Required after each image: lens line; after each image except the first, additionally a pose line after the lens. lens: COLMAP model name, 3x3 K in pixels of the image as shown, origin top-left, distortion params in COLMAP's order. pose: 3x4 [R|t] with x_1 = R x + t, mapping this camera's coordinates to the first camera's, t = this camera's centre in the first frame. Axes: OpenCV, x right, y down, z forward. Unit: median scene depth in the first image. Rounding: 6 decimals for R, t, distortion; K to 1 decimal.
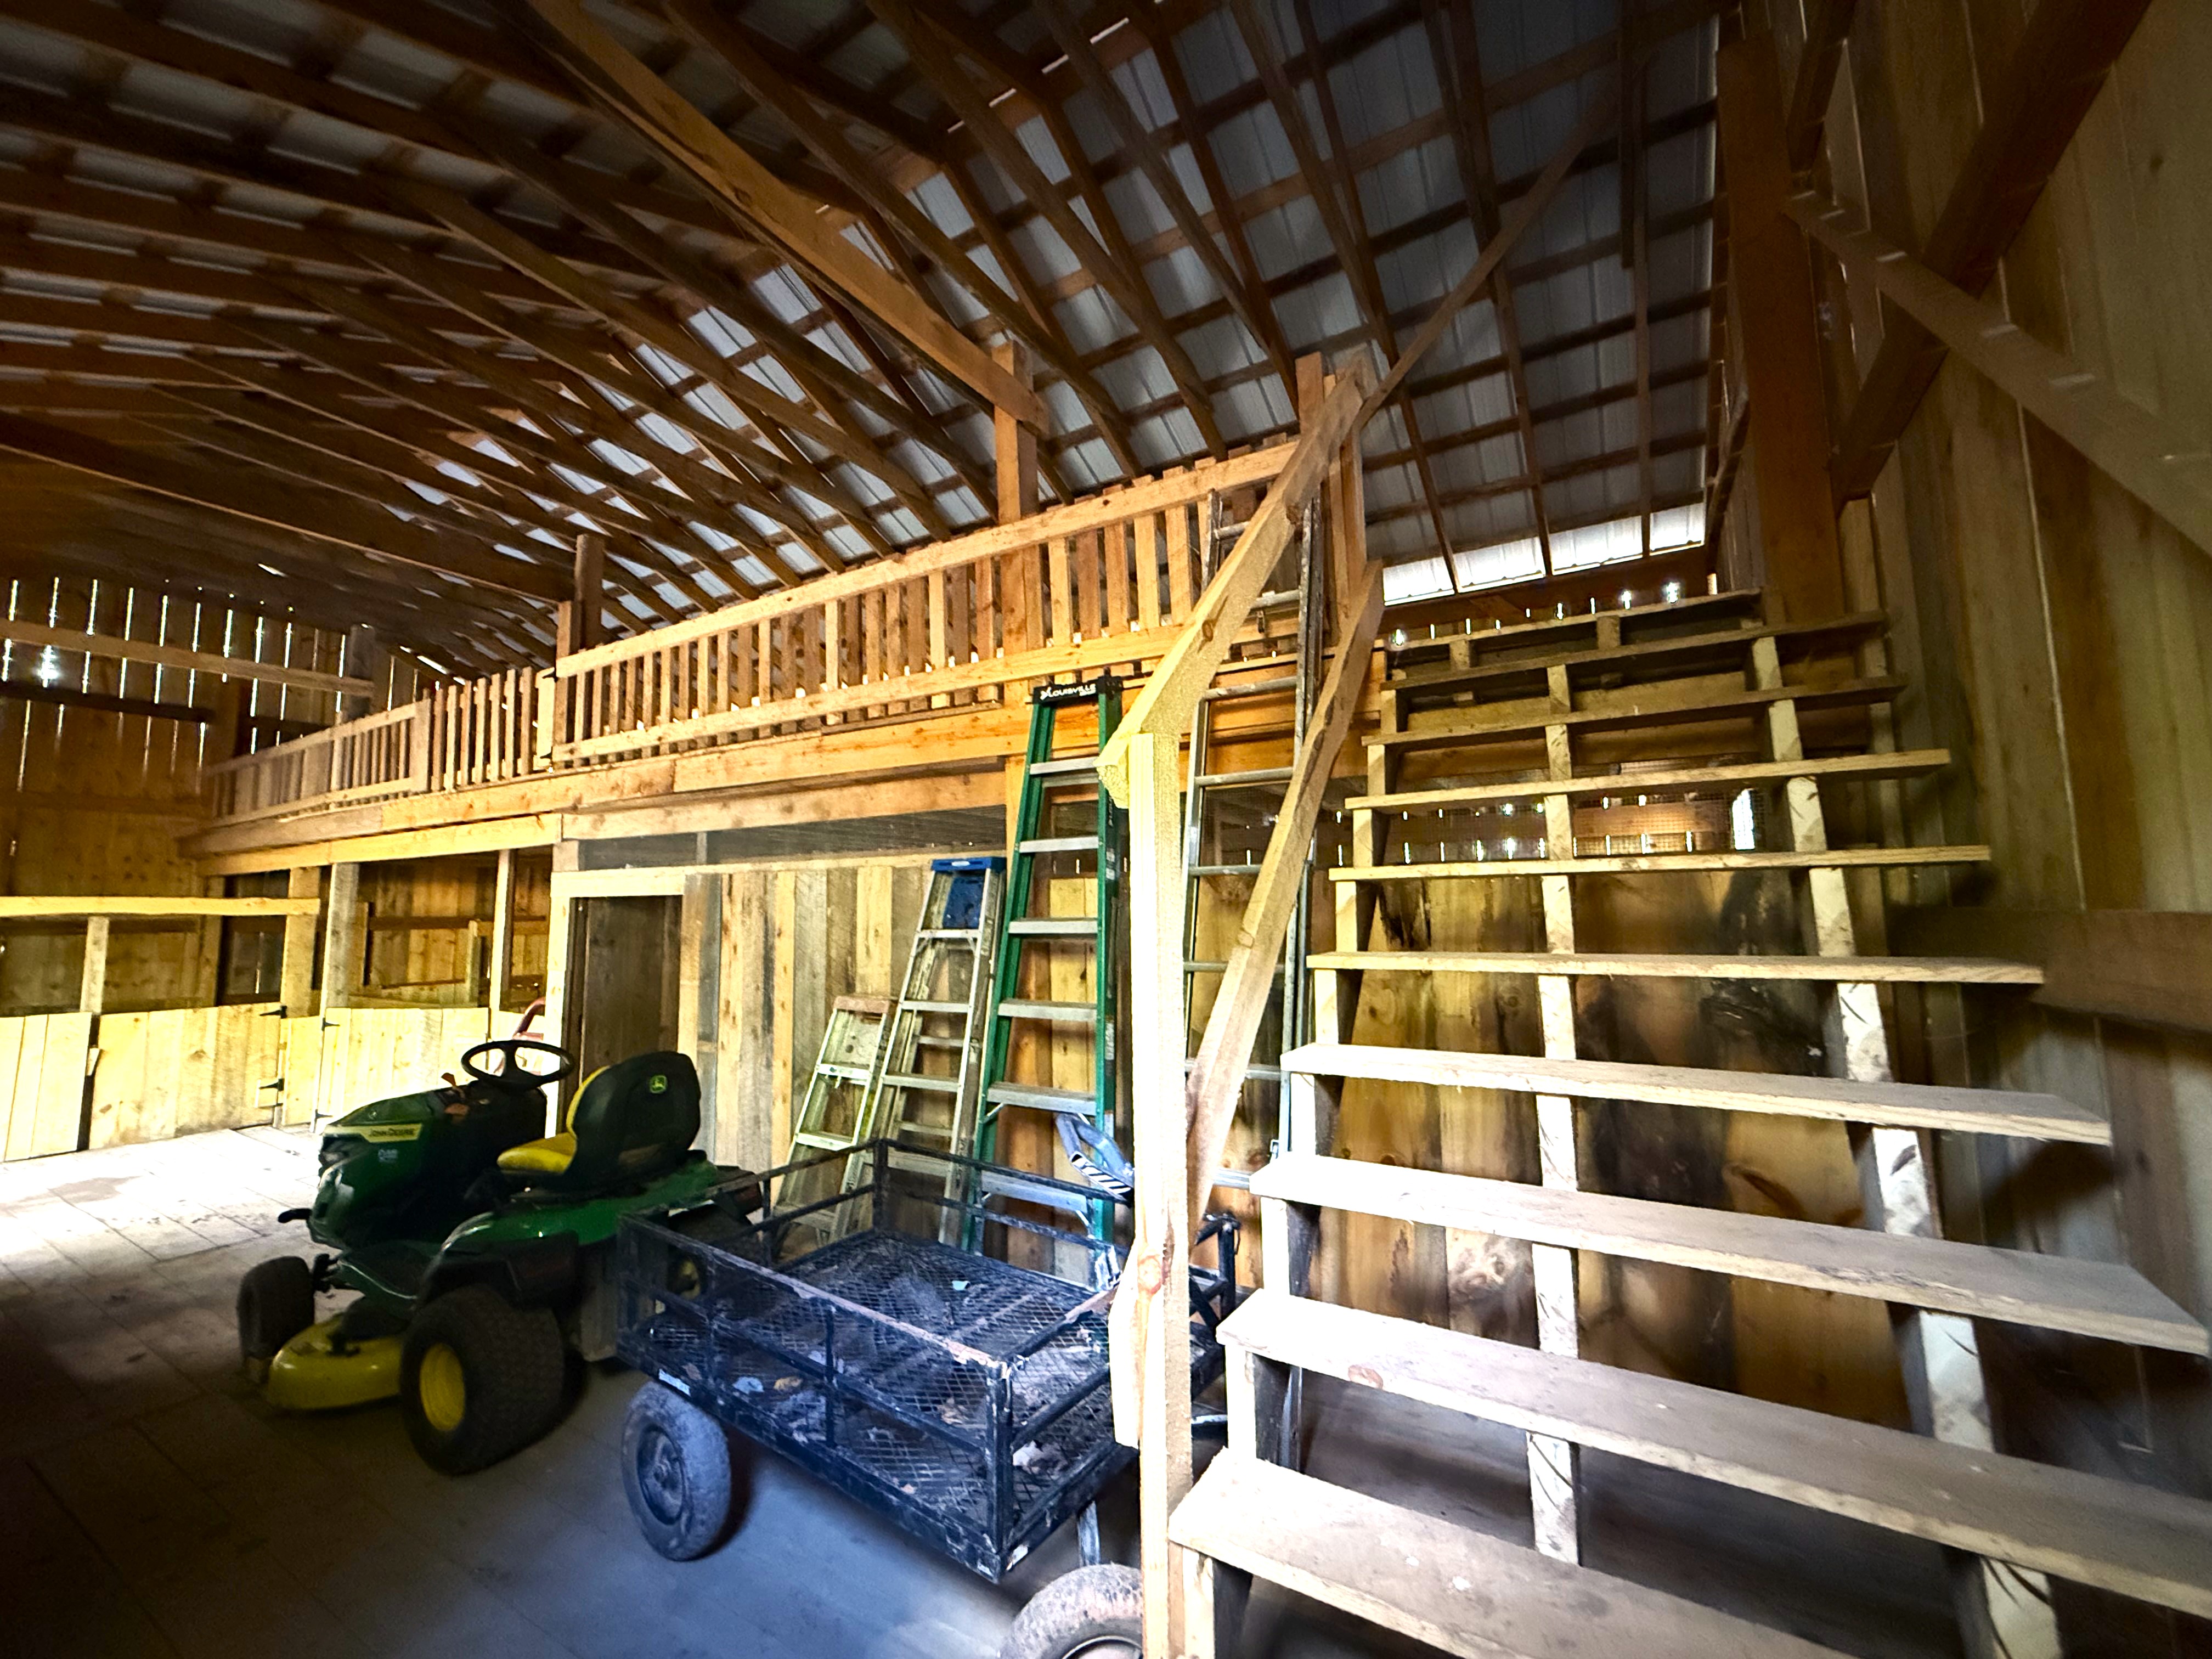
lens RADIAL K [[885.4, 0, 1109.5], [0, 885.4, 827.1], [0, 0, 1]] dist [0.001407, 0.000223]
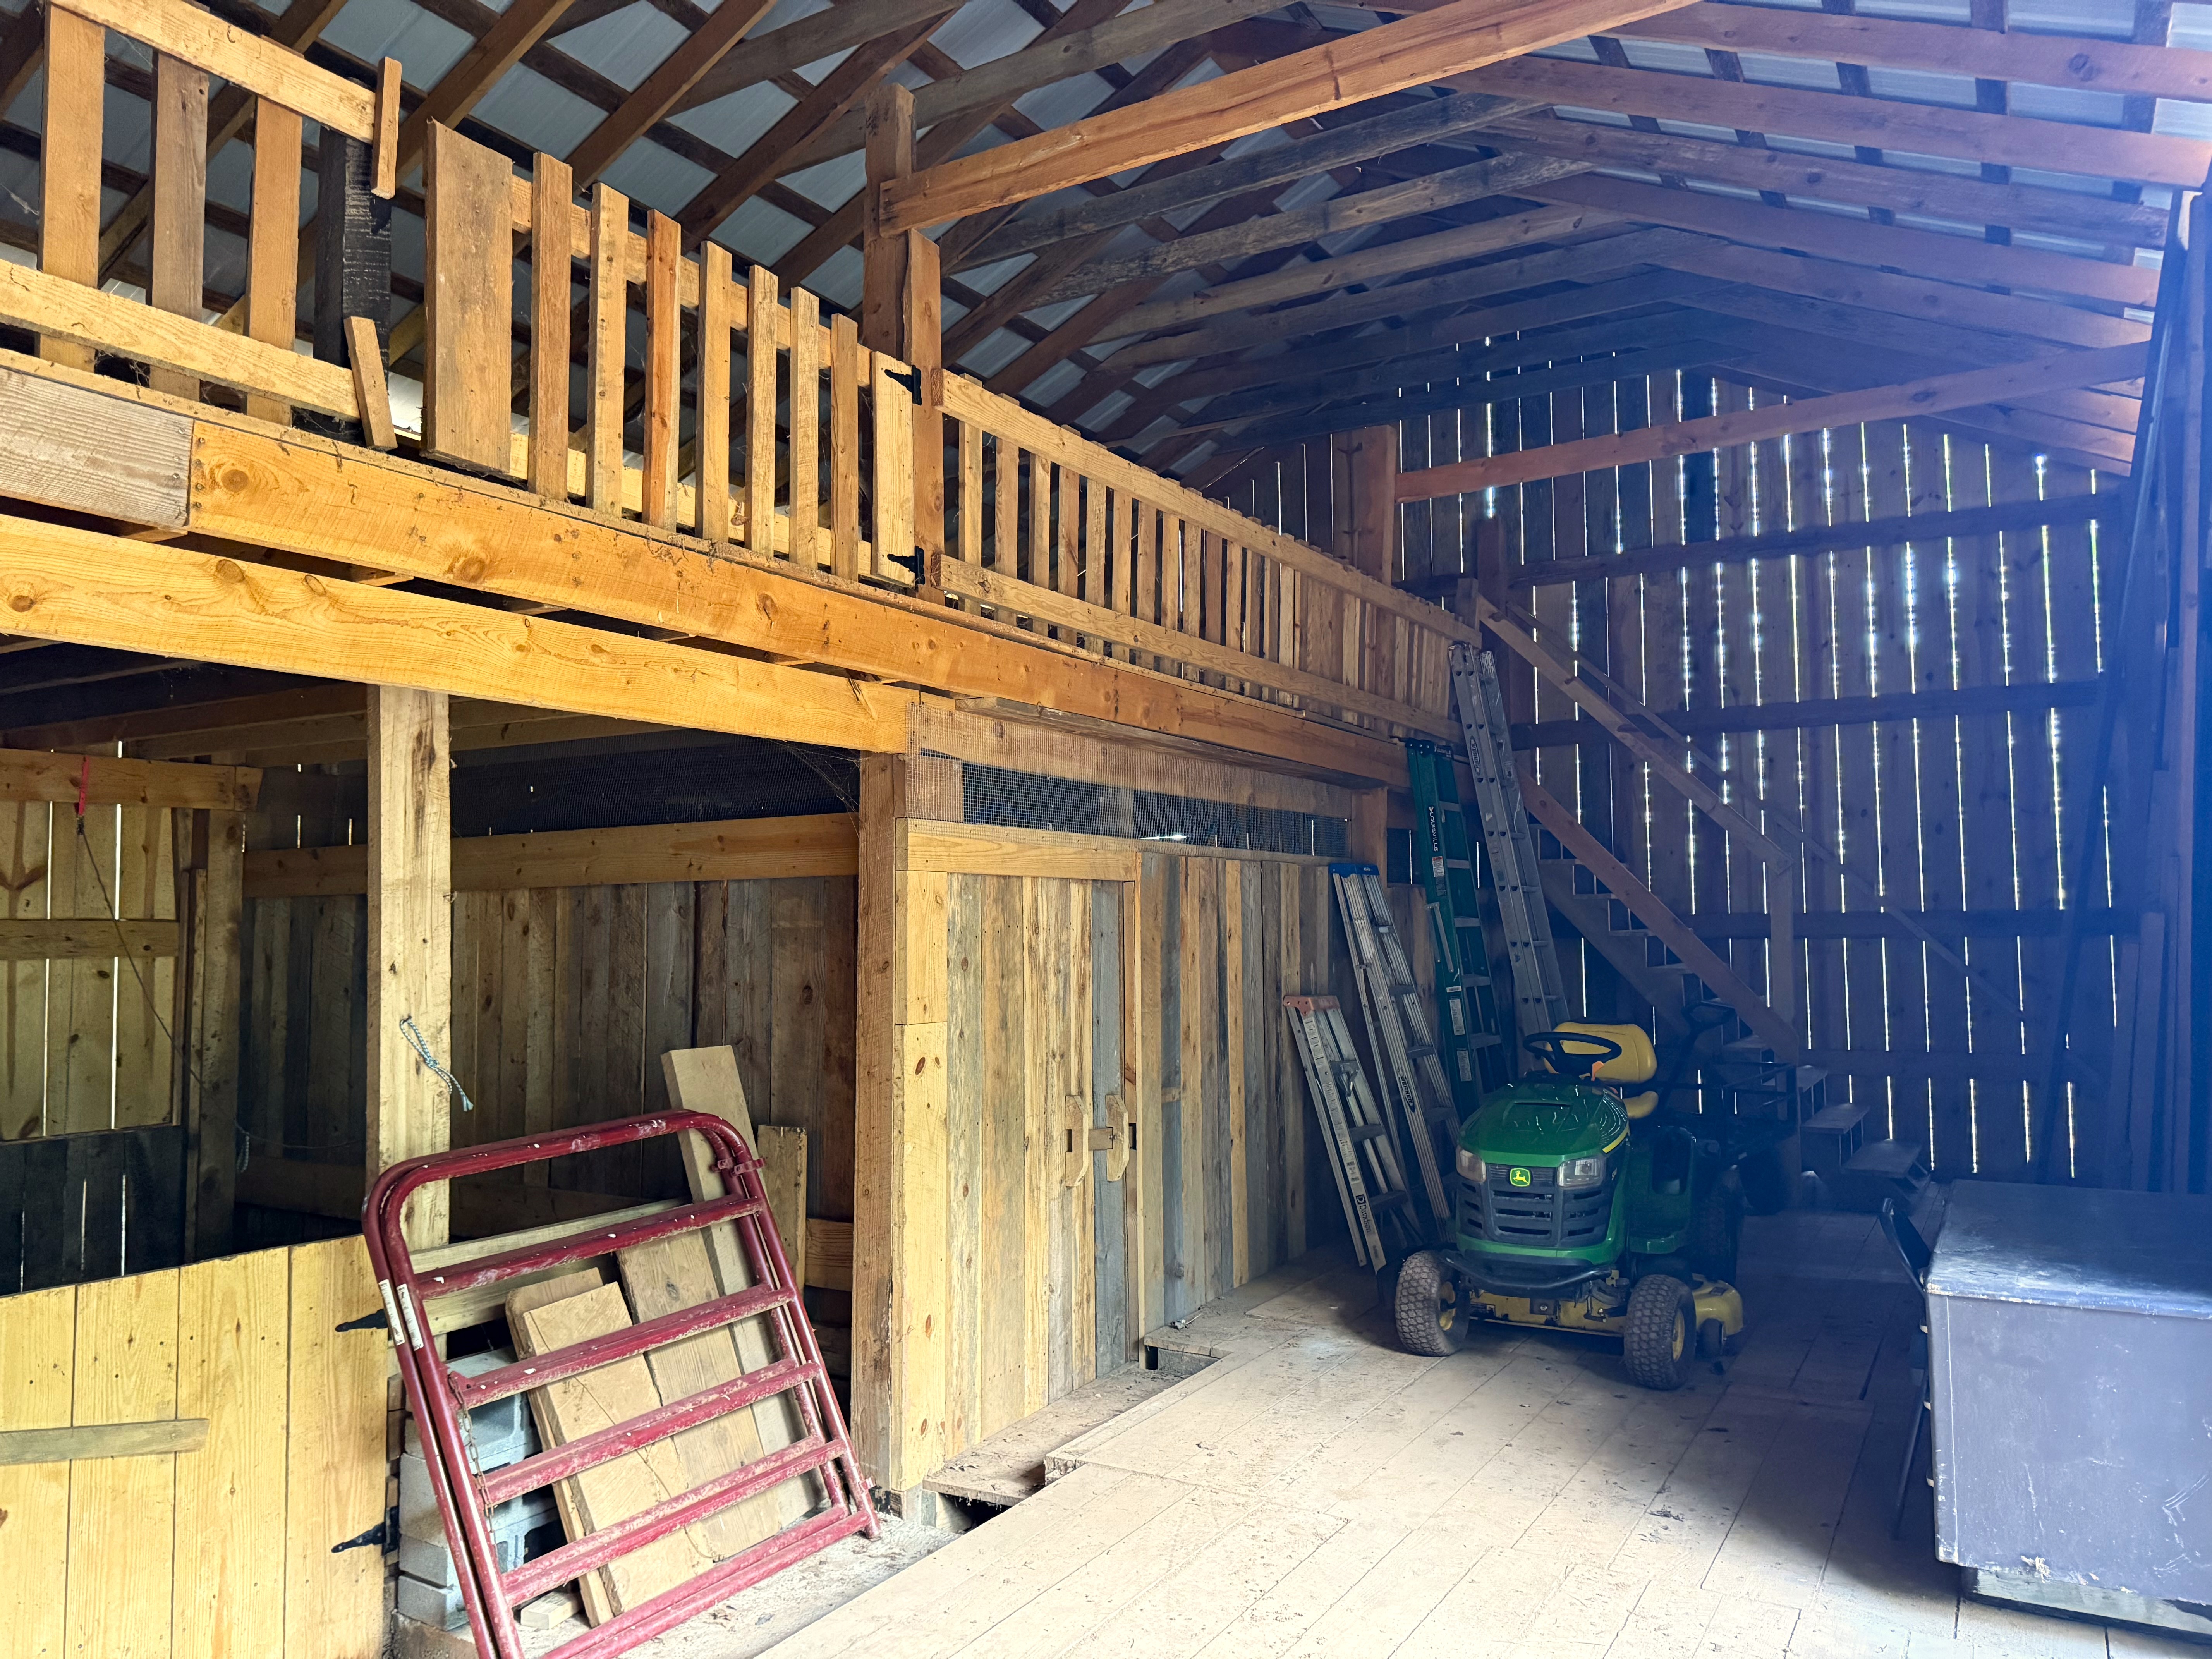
lens RADIAL K [[1529.2, 0, 1112.6], [0, 1529.2, 832.9], [0, 0, 1]] dist [0.082779, -0.096301]
pose [[-0.012294, 0.066367, 0.997720, -1.601349], [-0.093635, 0.993334, -0.067229, 0.116553], [-0.995531, -0.094248, -0.005998, 0.997614]]
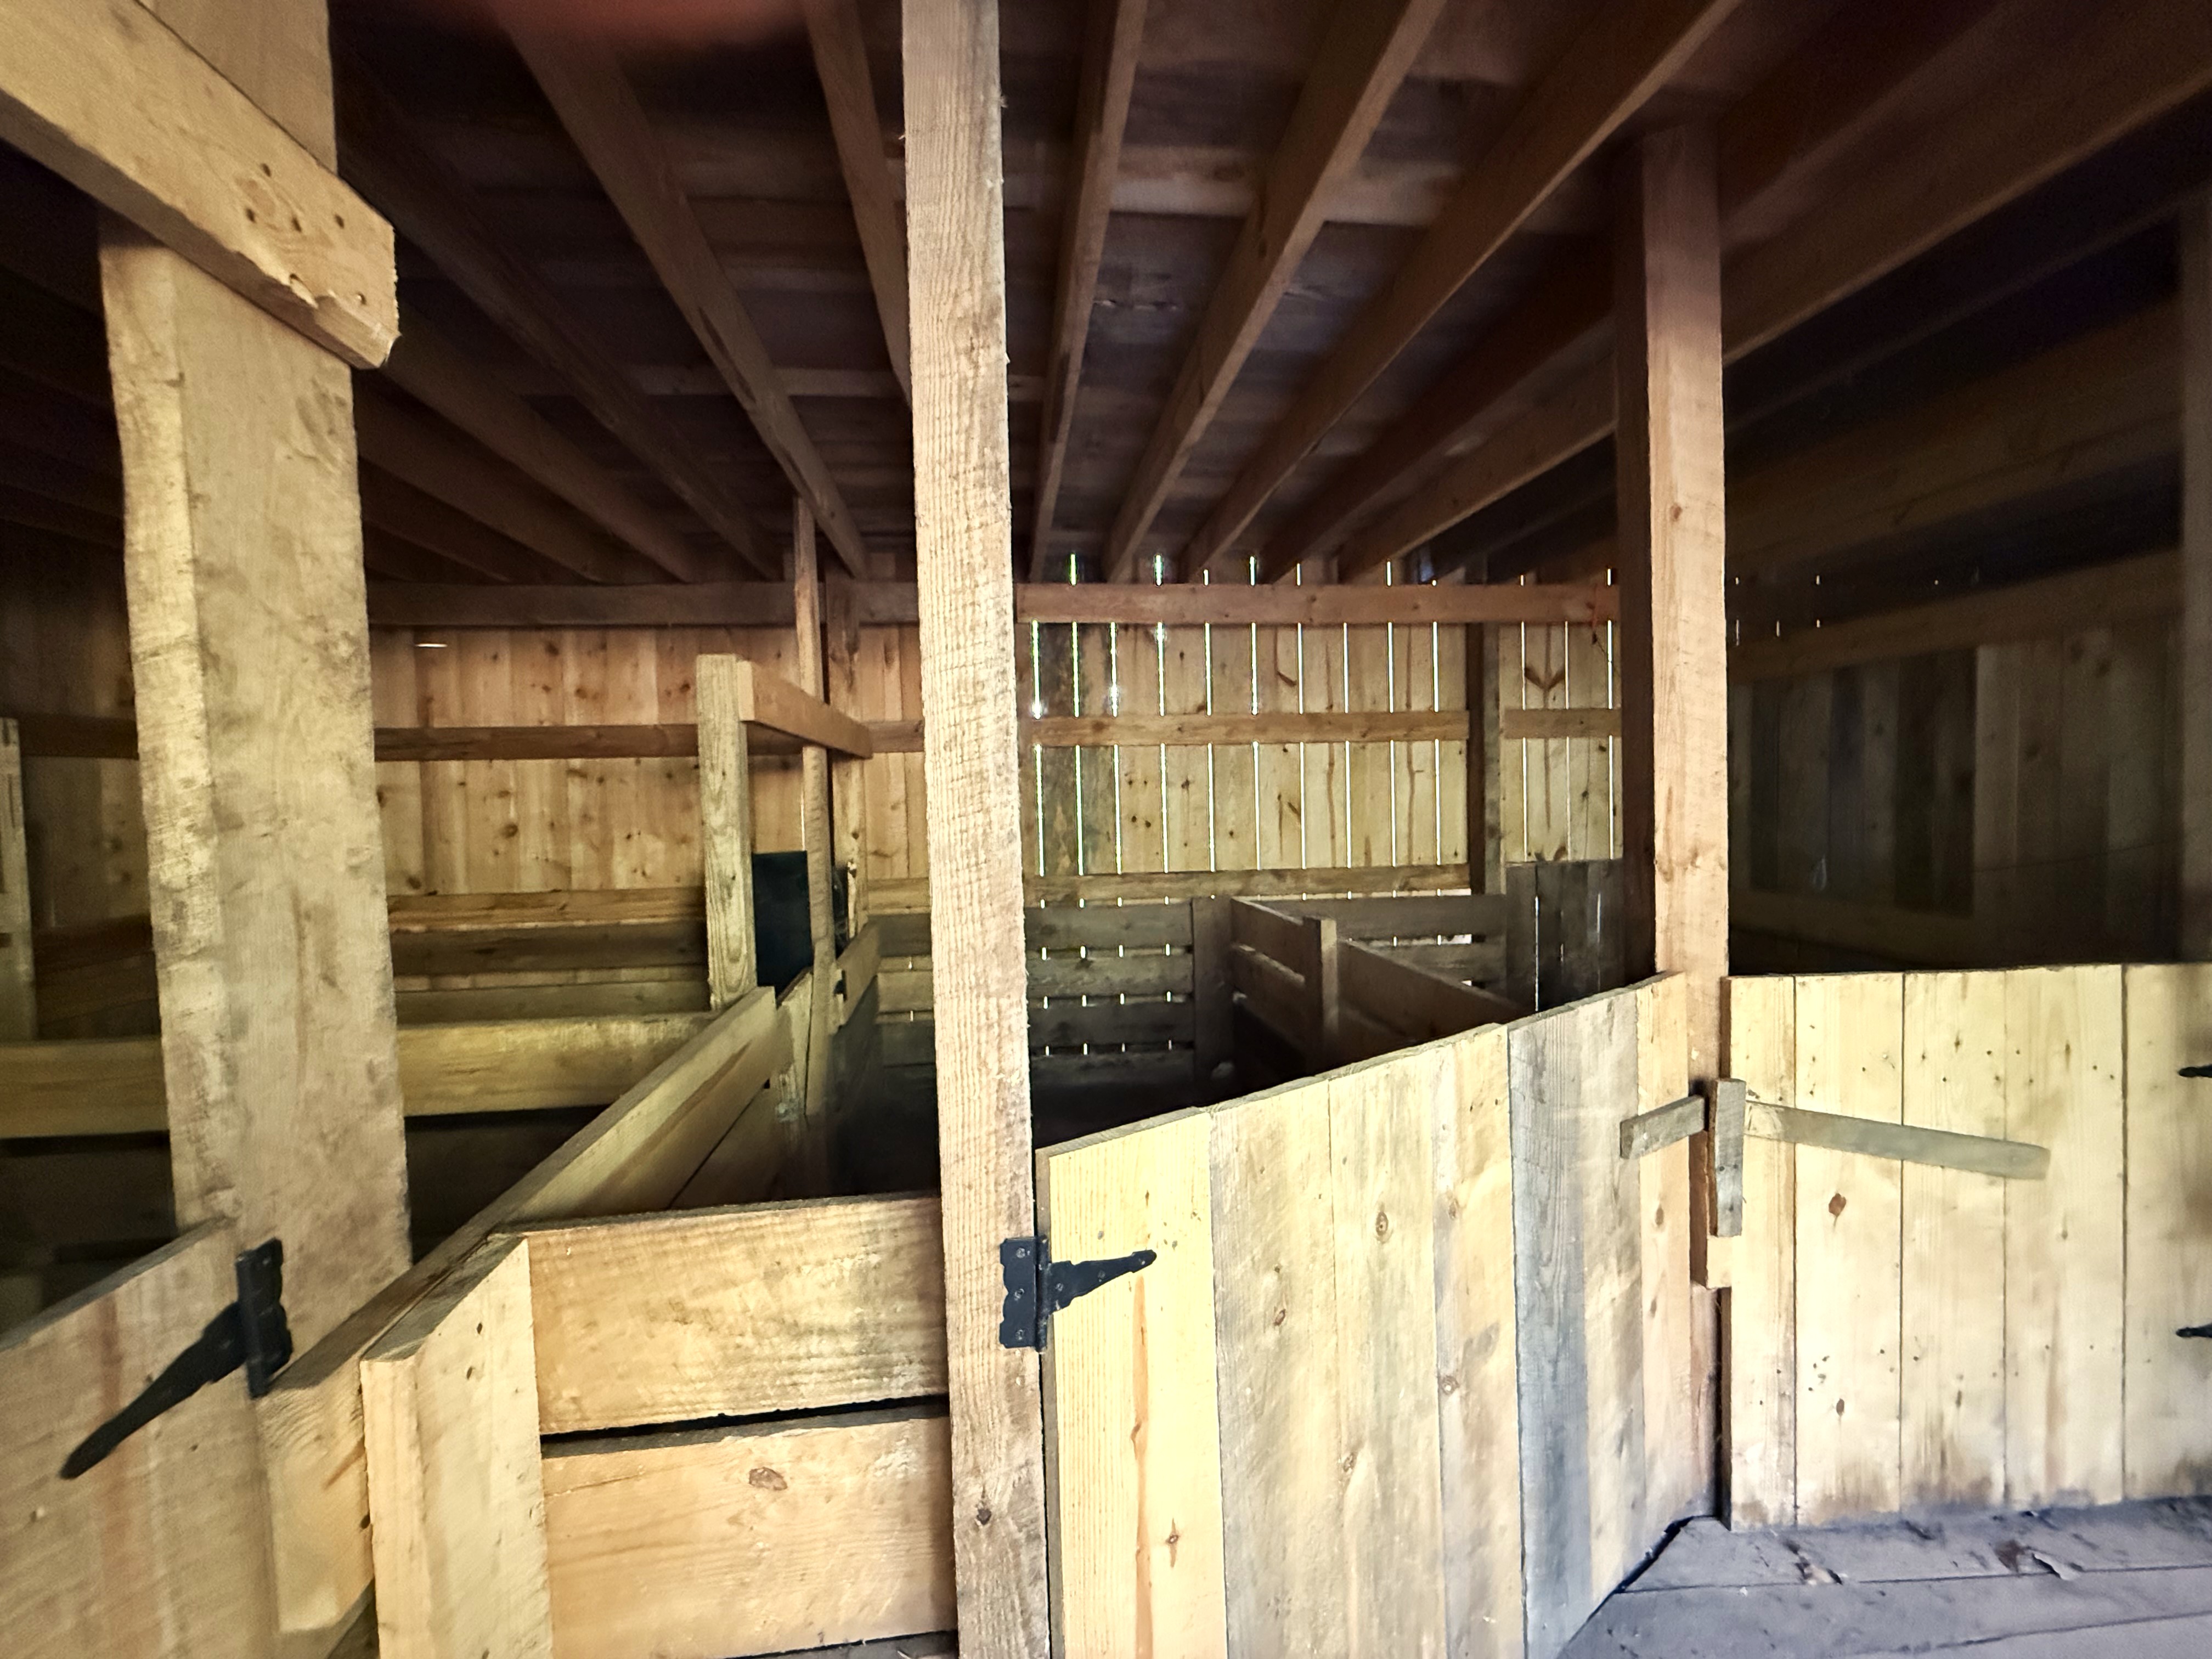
lens RADIAL K [[885.4, 0, 1109.5], [0, 885.4, 827.1], [0, 0, 1]] dist [0.001407, 0.000223]
pose [[0.792166, -0.031520, 0.609491, -1.391052], [-0.046528, 0.992640, 0.111808, 0.216050], [-0.608529, -0.116929, 0.784869, 1.313486]]
